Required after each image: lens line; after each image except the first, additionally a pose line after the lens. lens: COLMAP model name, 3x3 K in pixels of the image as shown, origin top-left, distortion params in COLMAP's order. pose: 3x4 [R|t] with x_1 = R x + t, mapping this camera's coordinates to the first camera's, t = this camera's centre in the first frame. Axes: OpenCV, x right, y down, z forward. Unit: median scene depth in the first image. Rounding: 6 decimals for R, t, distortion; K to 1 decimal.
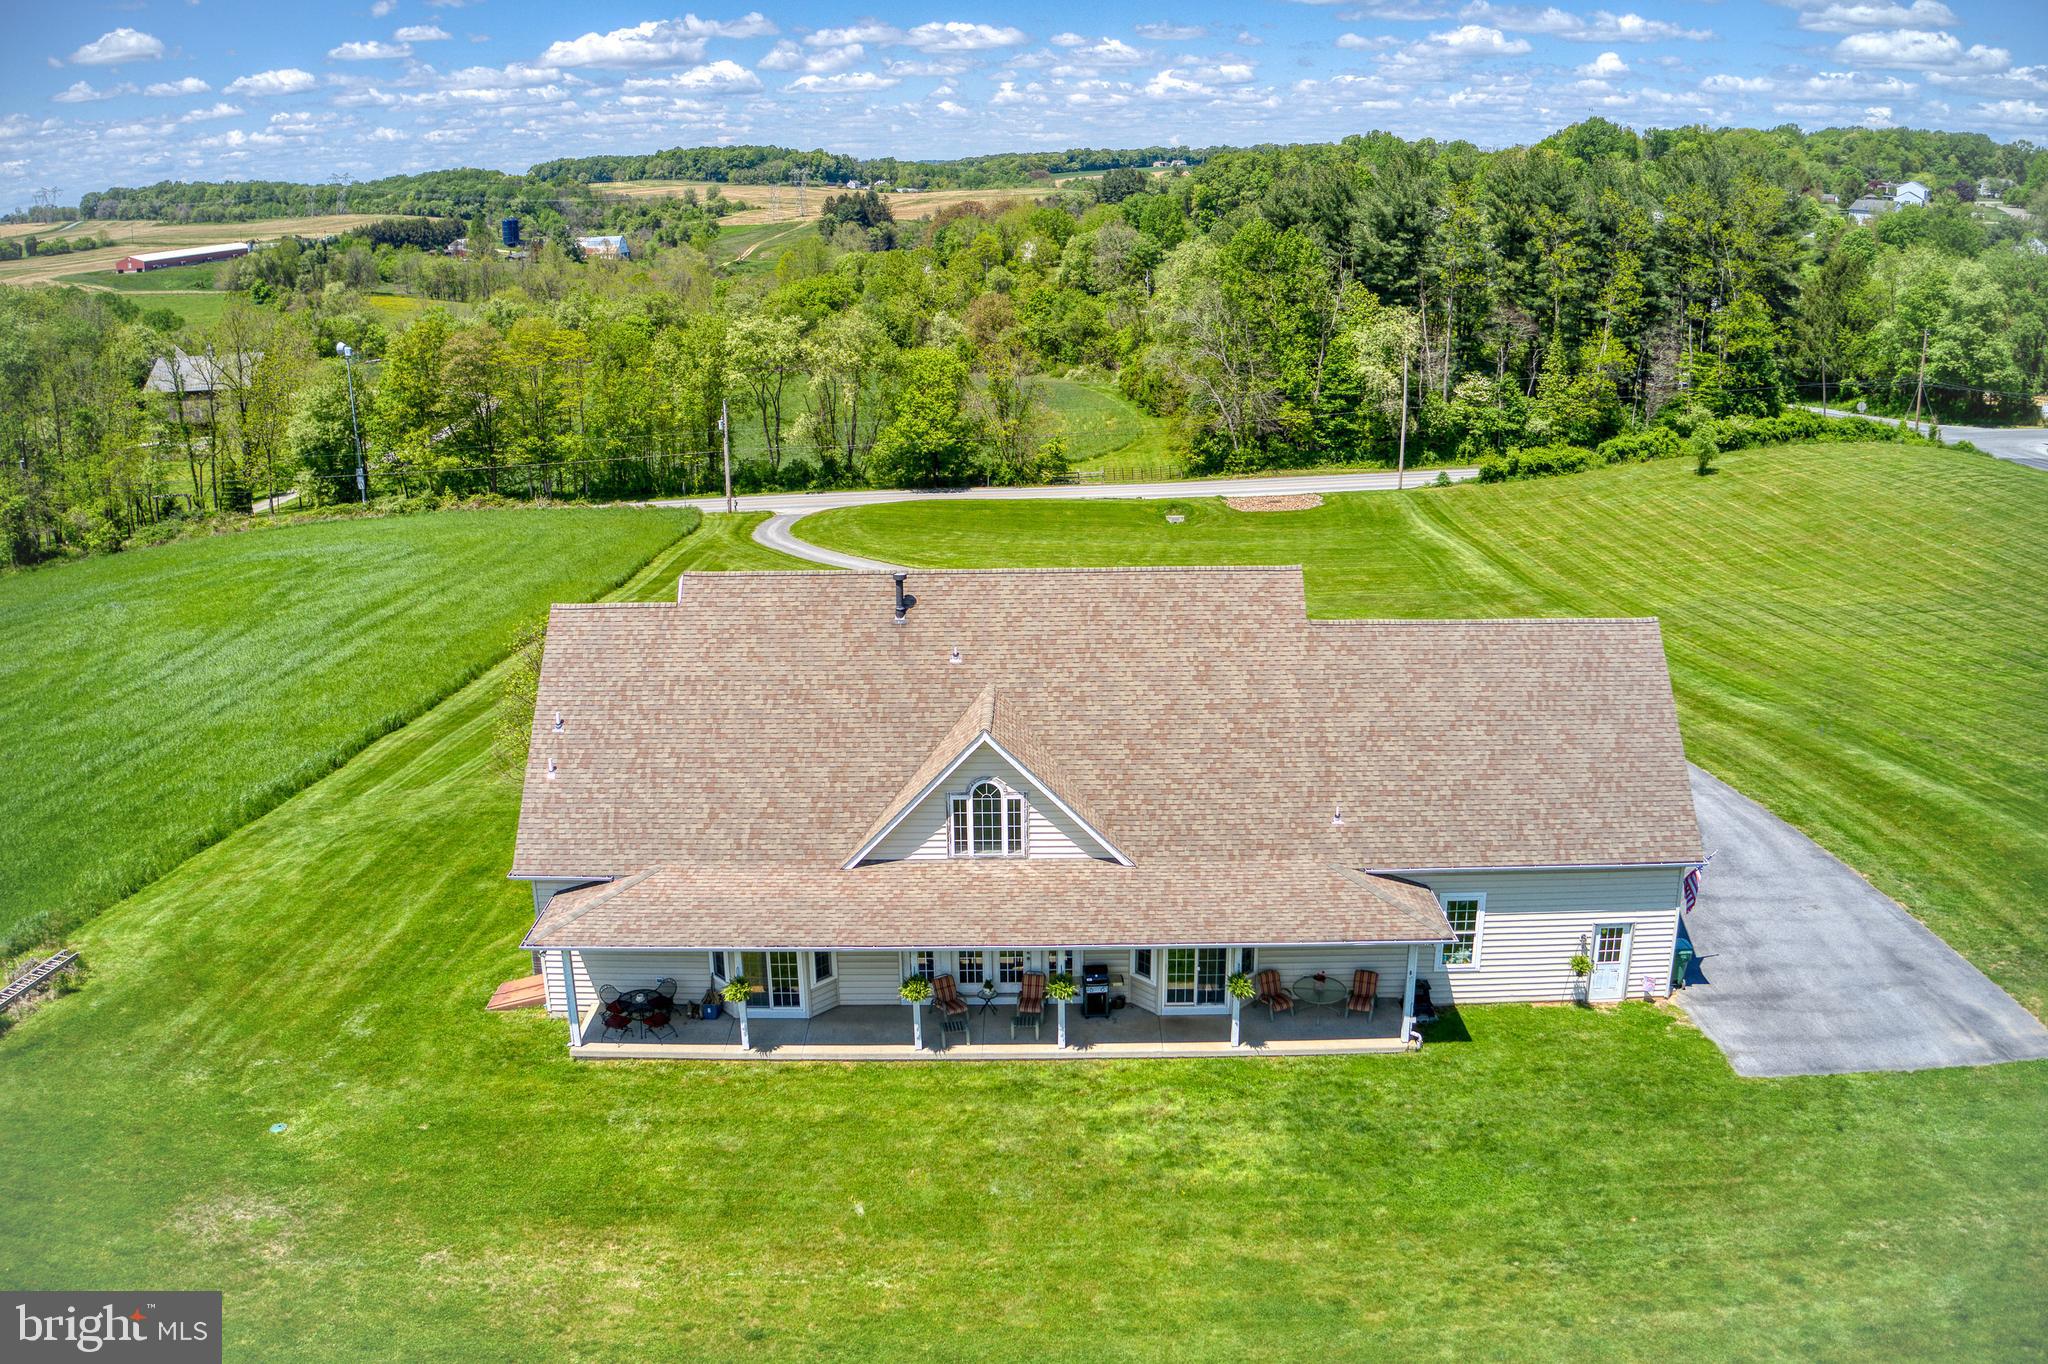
lens RADIAL K [[1646.7, 0, 1024.0], [0, 1646.7, 682.0], [0, 0, 1]] dist [-0.190974, 0.008893]
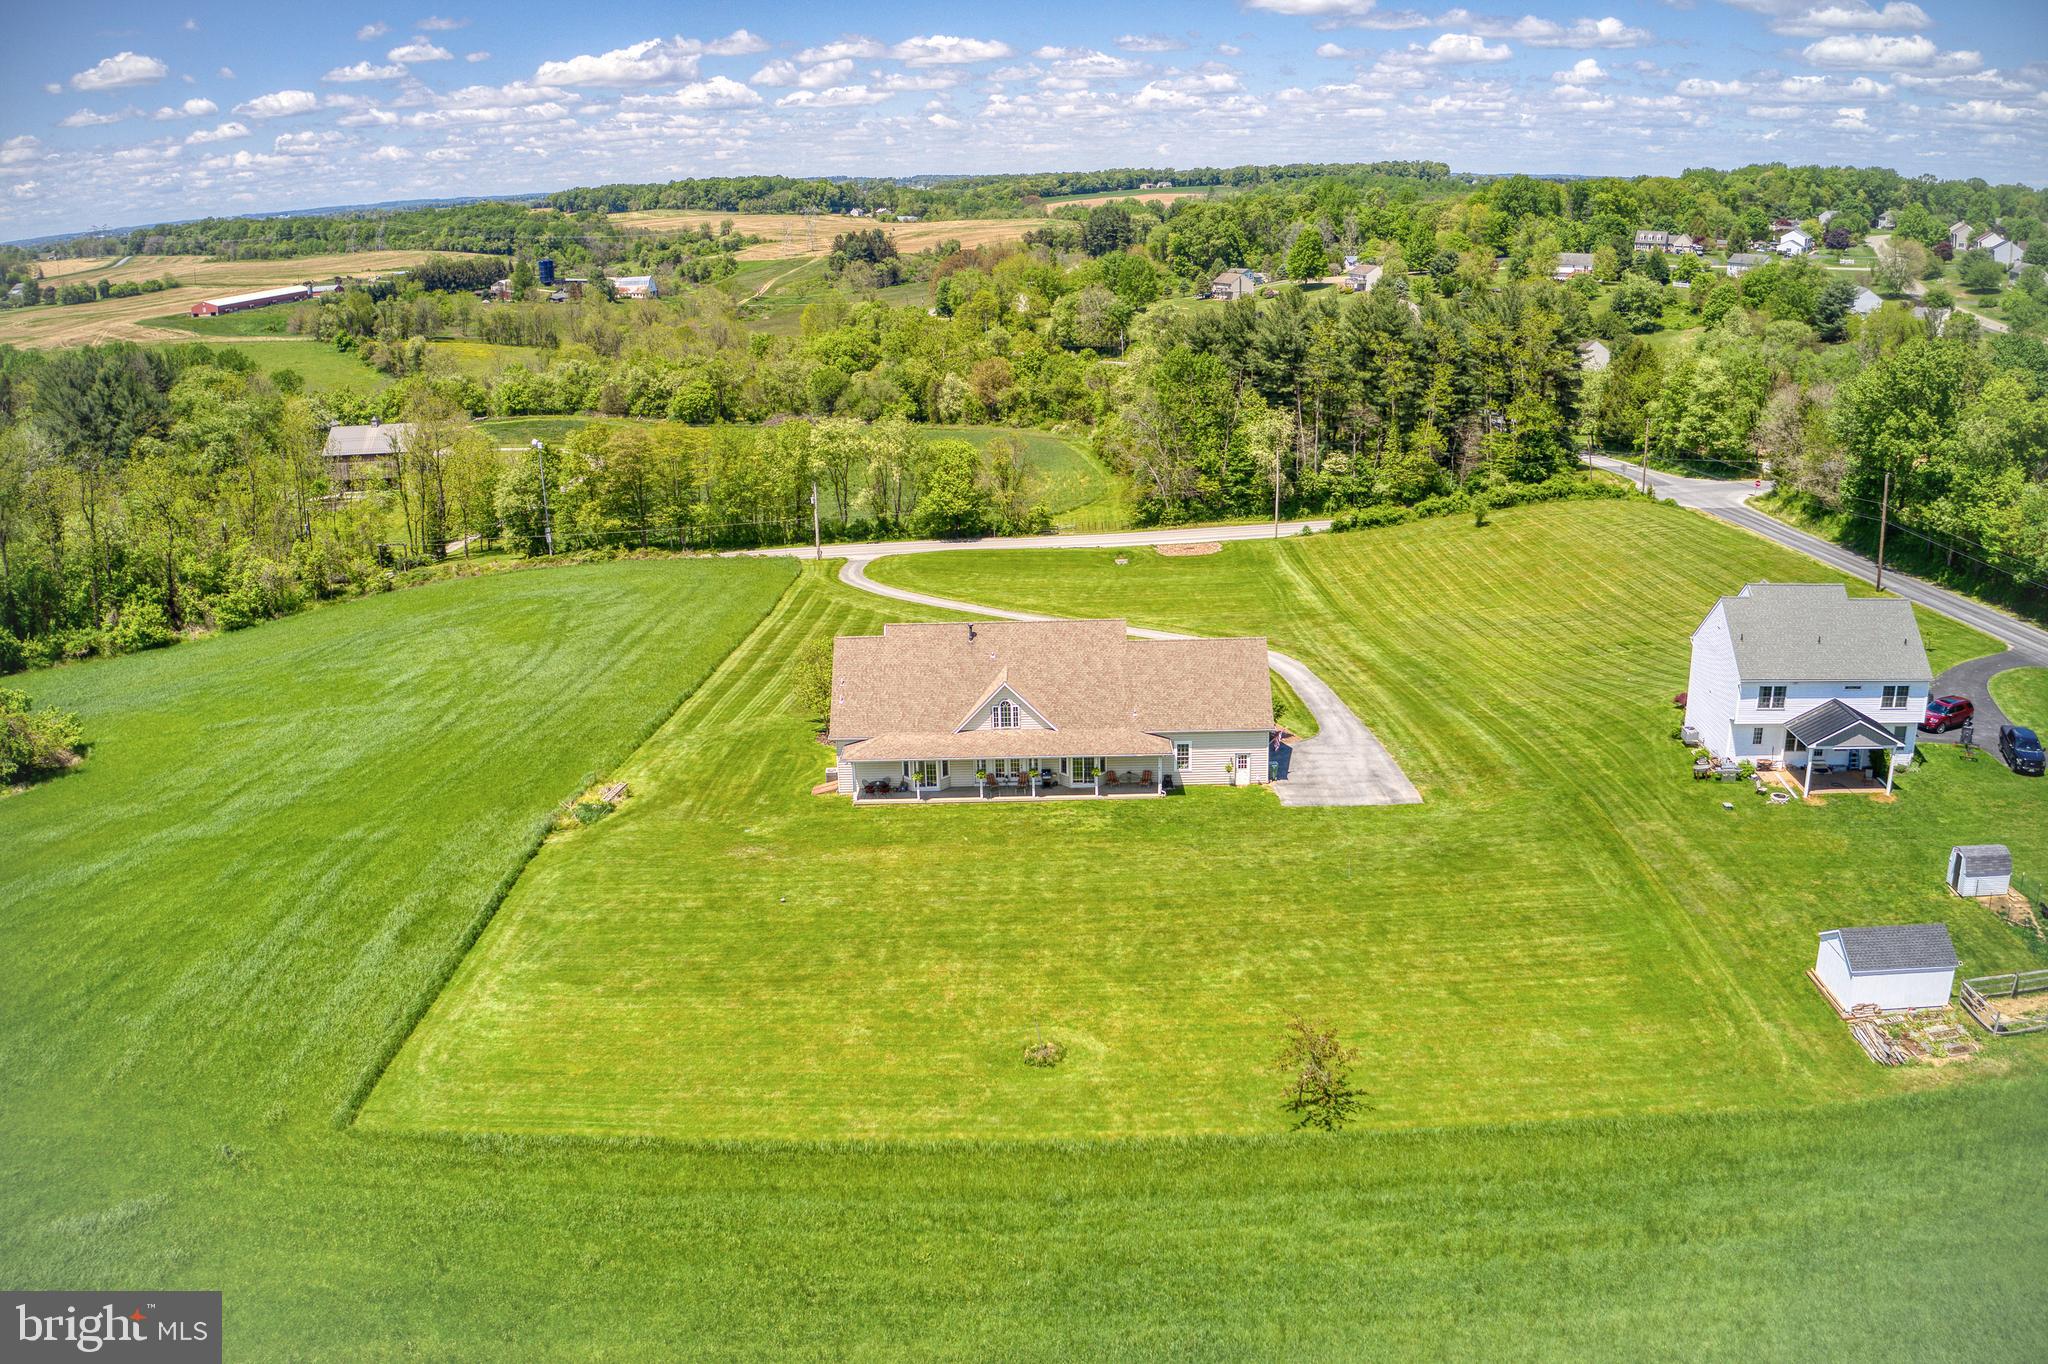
lens RADIAL K [[1618.4, 0, 1024.0], [0, 1618.4, 682.0], [0, 0, 1]] dist [-0.200144, 0.035167]
pose [[0.999926, -0.012178, 0.000305, 0.001929], [0.012178, 0.999926, 0.000674, 0.006618], [-0.000313, -0.000670, 1.000000, -0.409522]]
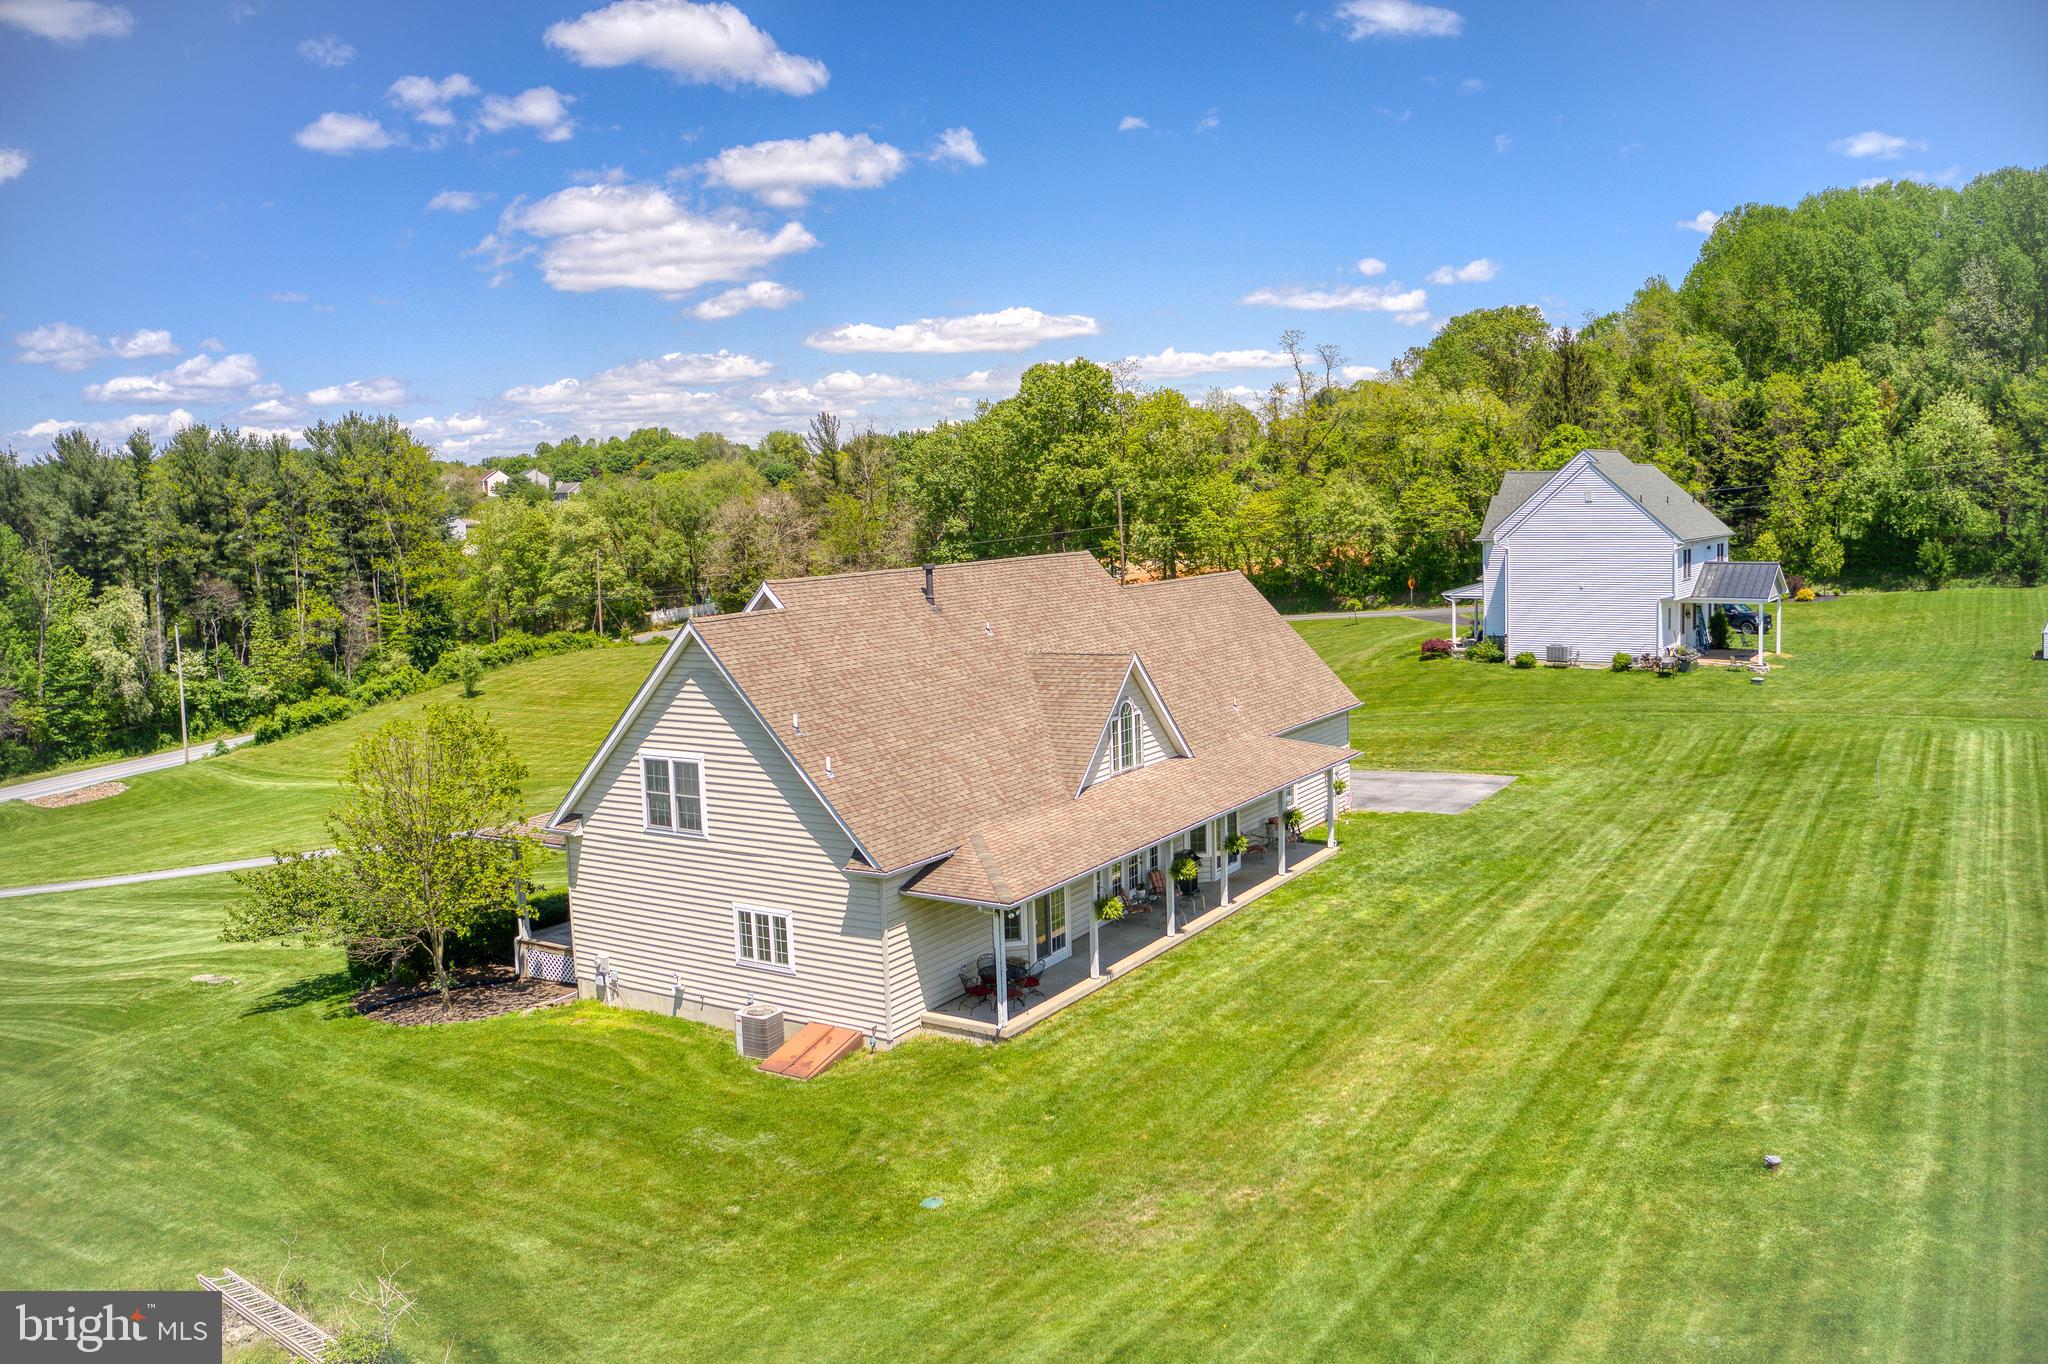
lens RADIAL K [[1618.4, 0, 1024.0], [0, 1618.4, 682.0], [0, 0, 1]] dist [-0.200144, 0.035167]
pose [[0.521426, -0.101412, 0.847249, -0.243389], [0.279094, 0.958569, -0.057028, 0.021947], [-0.806363, 0.266197, 0.528127, 0.107037]]
